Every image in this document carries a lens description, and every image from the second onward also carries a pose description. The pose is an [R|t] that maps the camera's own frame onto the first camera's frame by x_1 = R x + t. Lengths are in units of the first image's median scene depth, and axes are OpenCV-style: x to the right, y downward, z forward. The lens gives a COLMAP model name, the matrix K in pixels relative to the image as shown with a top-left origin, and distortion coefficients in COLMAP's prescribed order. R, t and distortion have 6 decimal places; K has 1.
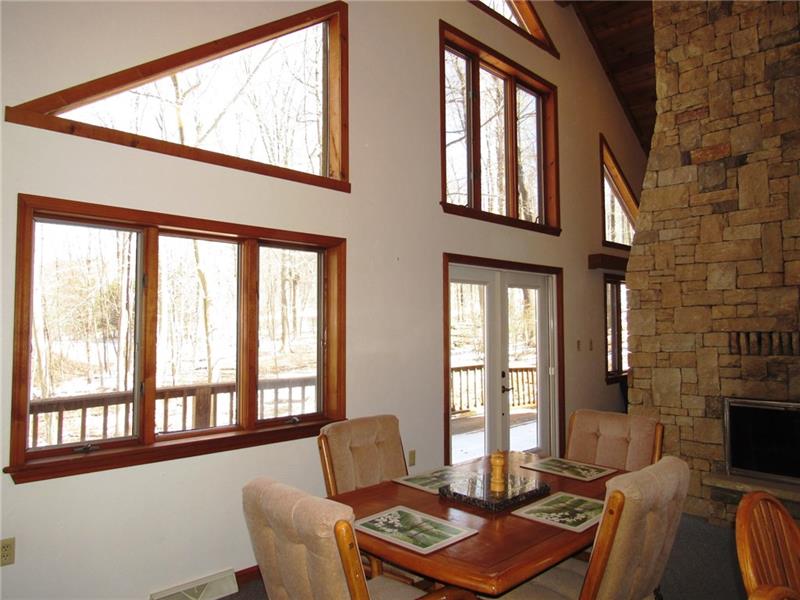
lens RADIAL K [[561.6, 0, 397.9], [0, 561.6, 300.5], [0, 0, 1]] dist [-0.045990, 0.011042]
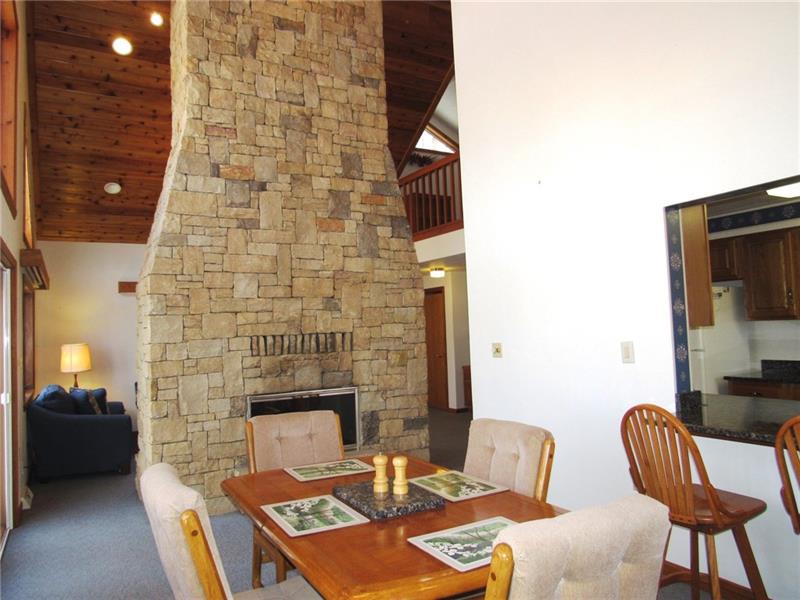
lens RADIAL K [[561.6, 0, 395.6], [0, 561.6, 298.7], [0, 0, 1]] dist [-0.045990, 0.011042]
pose [[0.247929, 0.051049, 0.967432, -0.416168], [-0.010082, 0.998693, -0.050115, 0.034627], [-0.968726, 0.002671, 0.248120, 0.434223]]
